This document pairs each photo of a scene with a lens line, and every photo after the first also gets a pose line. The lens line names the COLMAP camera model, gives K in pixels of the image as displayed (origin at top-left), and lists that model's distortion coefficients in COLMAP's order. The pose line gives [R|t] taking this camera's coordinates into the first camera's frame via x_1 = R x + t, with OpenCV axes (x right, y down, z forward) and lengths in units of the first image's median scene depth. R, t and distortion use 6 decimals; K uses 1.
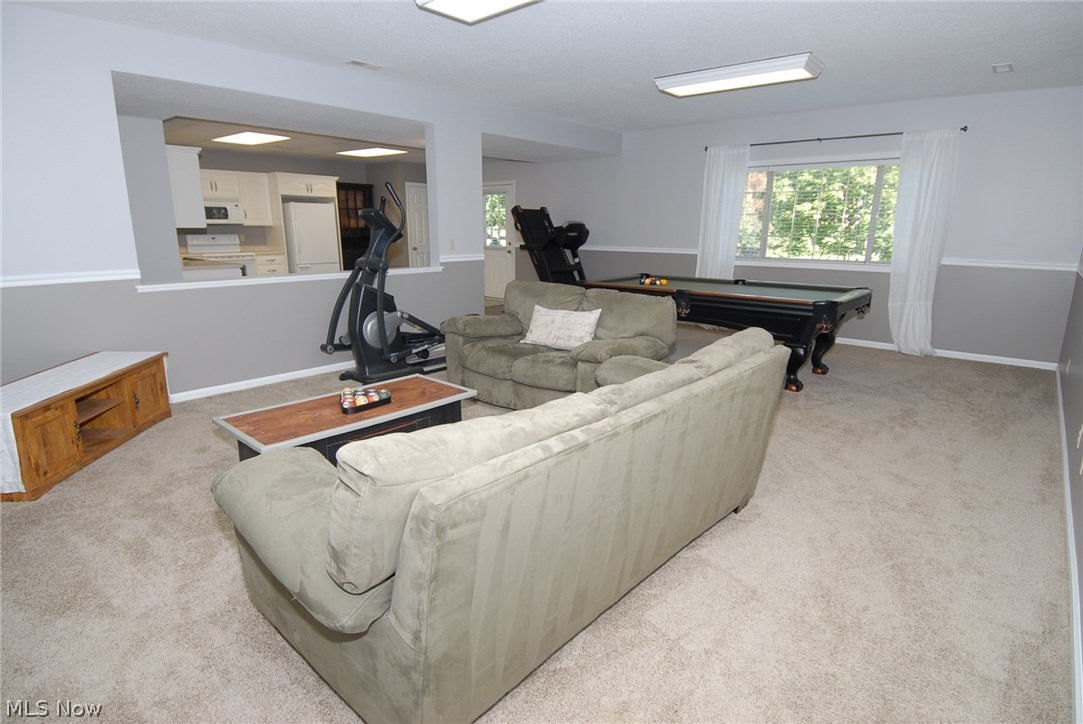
lens RADIAL K [[563.5, 0, 546.2], [0, 563.5, 359.7], [0, 0, 1]] dist [0.041371, -0.043684]
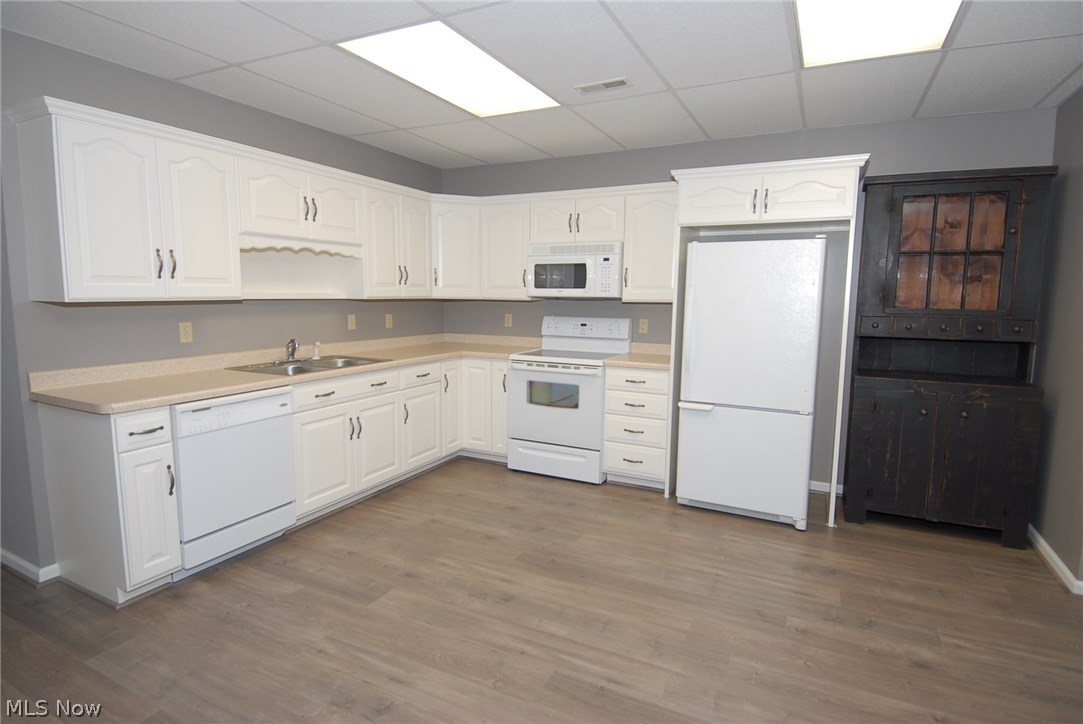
lens RADIAL K [[563.5, 0, 546.2], [0, 563.5, 359.7], [0, 0, 1]] dist [0.041371, -0.043684]
pose [[0.270165, 0.116788, -0.955705, -0.102828], [-0.222061, 0.973413, 0.056178, -0.200880], [0.936856, 0.197047, 0.288916, 0.816057]]
